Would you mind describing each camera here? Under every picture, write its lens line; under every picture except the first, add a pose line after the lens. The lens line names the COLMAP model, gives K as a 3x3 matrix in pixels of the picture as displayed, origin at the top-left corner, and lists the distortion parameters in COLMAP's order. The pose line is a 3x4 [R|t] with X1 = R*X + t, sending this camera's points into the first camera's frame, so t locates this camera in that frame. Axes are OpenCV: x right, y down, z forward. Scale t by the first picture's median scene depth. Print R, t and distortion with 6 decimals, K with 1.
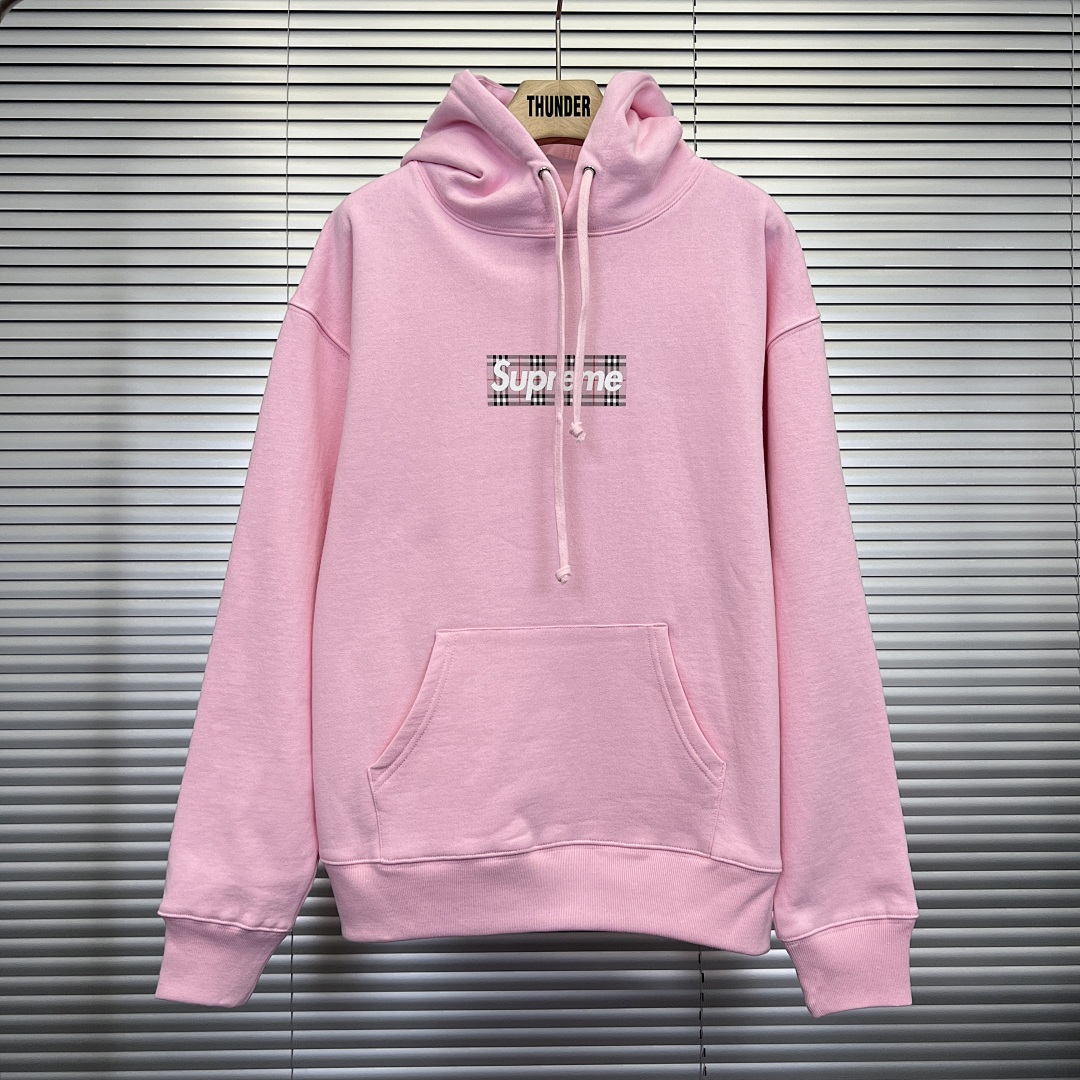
lens RADIAL K [[1054.9, 0, 540.0], [0, 1054.9, 540.0], [0, 0, 1]] dist [0.158857, -0.467326]
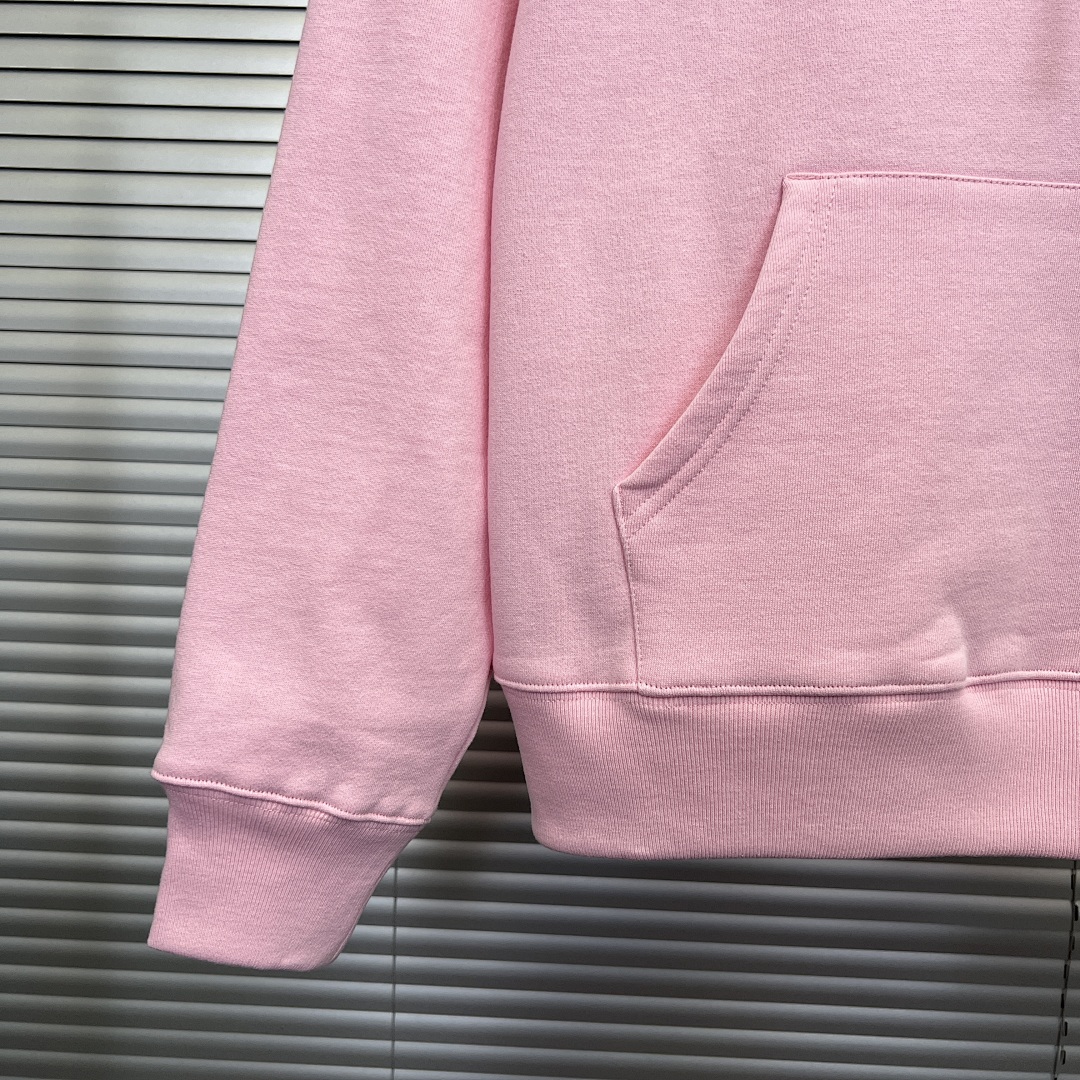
lens RADIAL K [[1091.0, 0, 544.5], [0, 1091.0, 533.7], [0, 0, 1]] dist [0.016715, -0.031019]
pose [[0.998078, 0.044625, -0.043007, -0.169080], [-0.038640, 0.990609, 0.131149, 0.174102], [0.048455, -0.129235, 0.990429, 0.541640]]
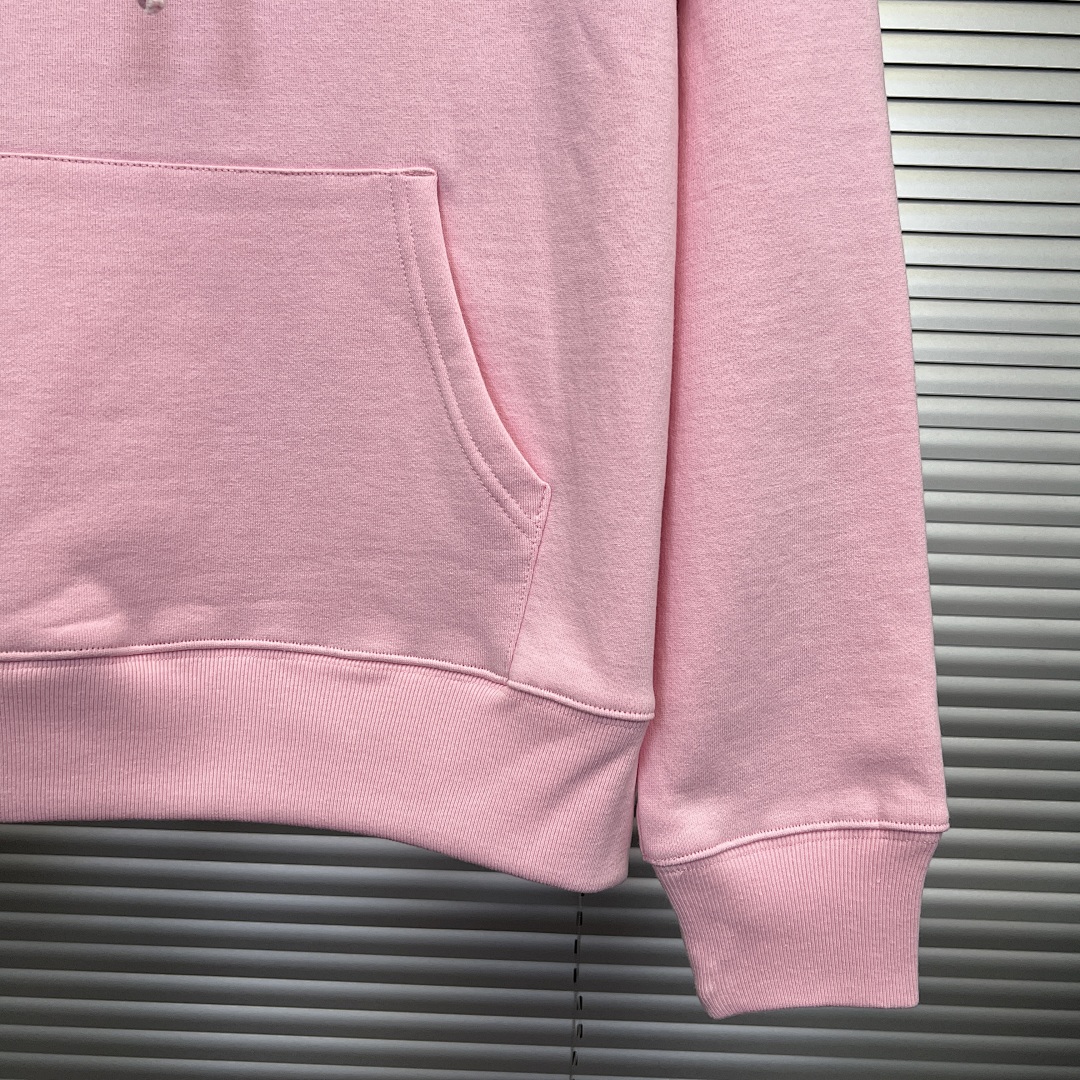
lens RADIAL K [[1091.0, 0, 544.5], [0, 1091.0, 533.7], [0, 0, 1]] dist [0.016715, -0.031019]
pose [[0.998671, 0.042380, -0.029340, 0.188372], [-0.038181, 0.990612, 0.131262, 0.170499], [0.034627, -0.129967, 0.990913, 0.541702]]
